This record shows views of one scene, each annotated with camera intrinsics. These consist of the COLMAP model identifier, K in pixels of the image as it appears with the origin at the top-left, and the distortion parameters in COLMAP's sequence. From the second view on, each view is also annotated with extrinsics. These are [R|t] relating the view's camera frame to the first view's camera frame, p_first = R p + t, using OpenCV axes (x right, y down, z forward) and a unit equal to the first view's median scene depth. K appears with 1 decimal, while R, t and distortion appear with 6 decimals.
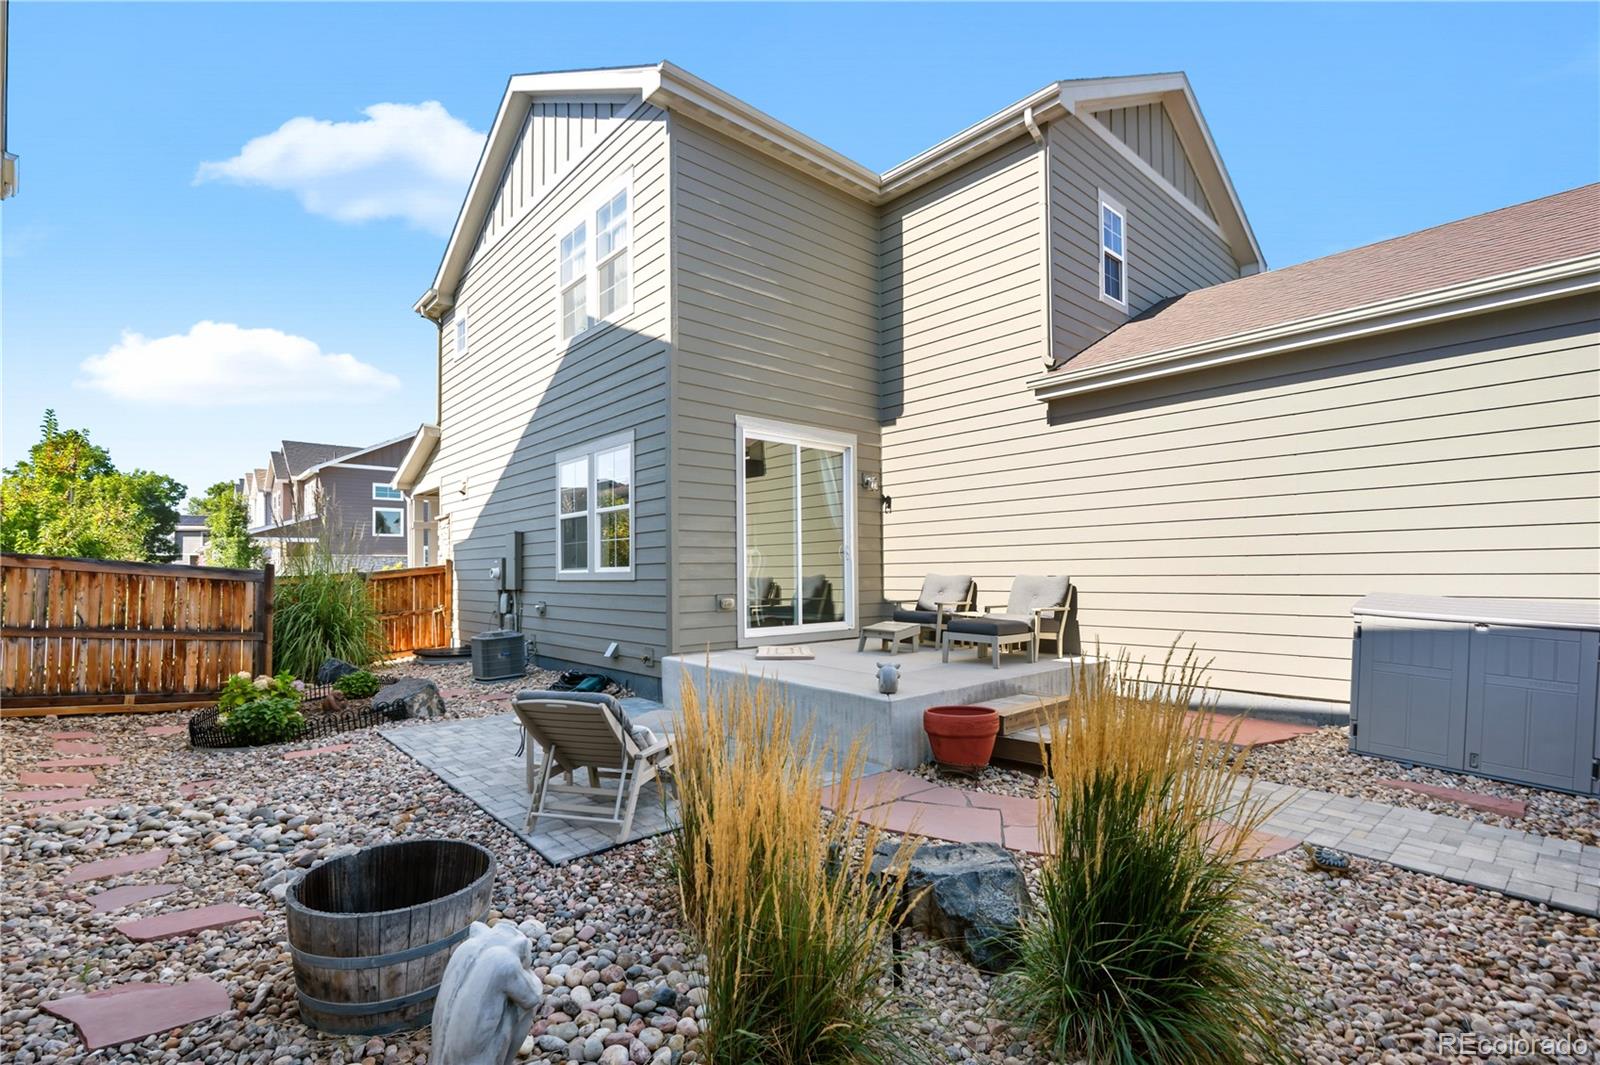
lens RADIAL K [[708.0, 0, 799.5], [0, 708.0, 547.4], [0, 0, 1]] dist [-0.003465, 0.000587]
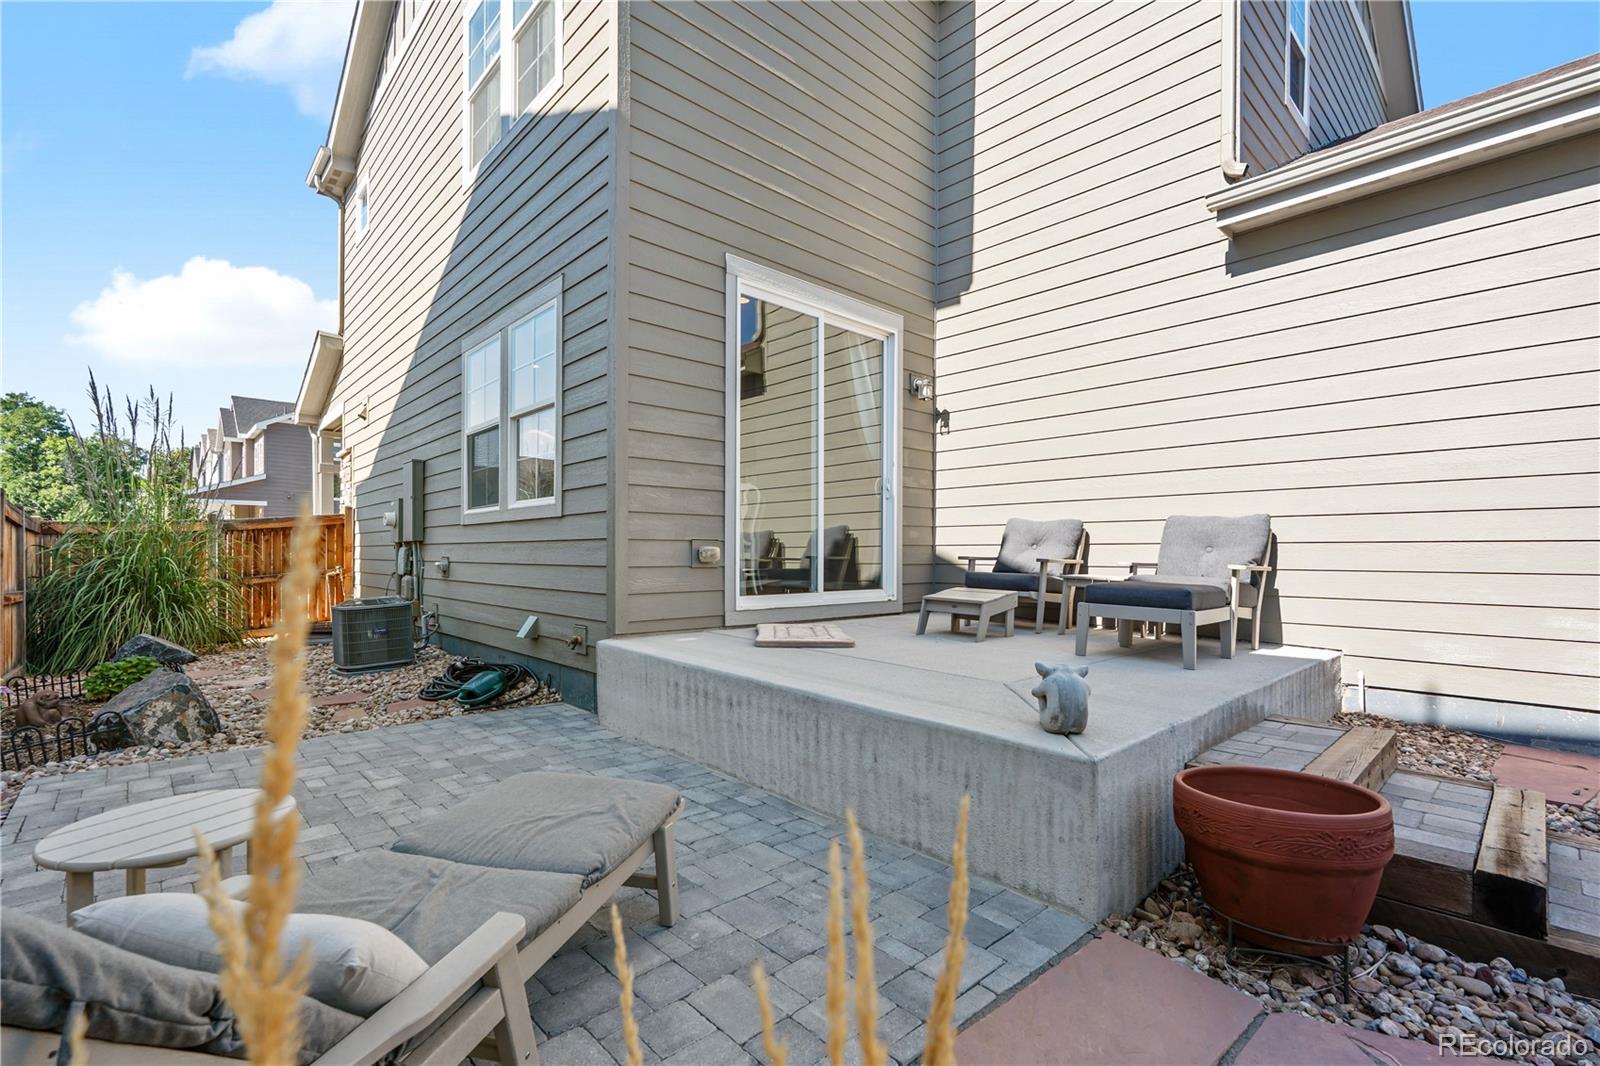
lens RADIAL K [[708.0, 0, 797.9], [0, 708.0, 538.4], [0, 0, 1]] dist [-0.003465, 0.000587]
pose [[0.999807, 0.013095, 0.014670, -0.028503], [-0.013336, 0.999775, 0.016470, 0.045457], [-0.014451, -0.016662, 0.999757, 0.322273]]
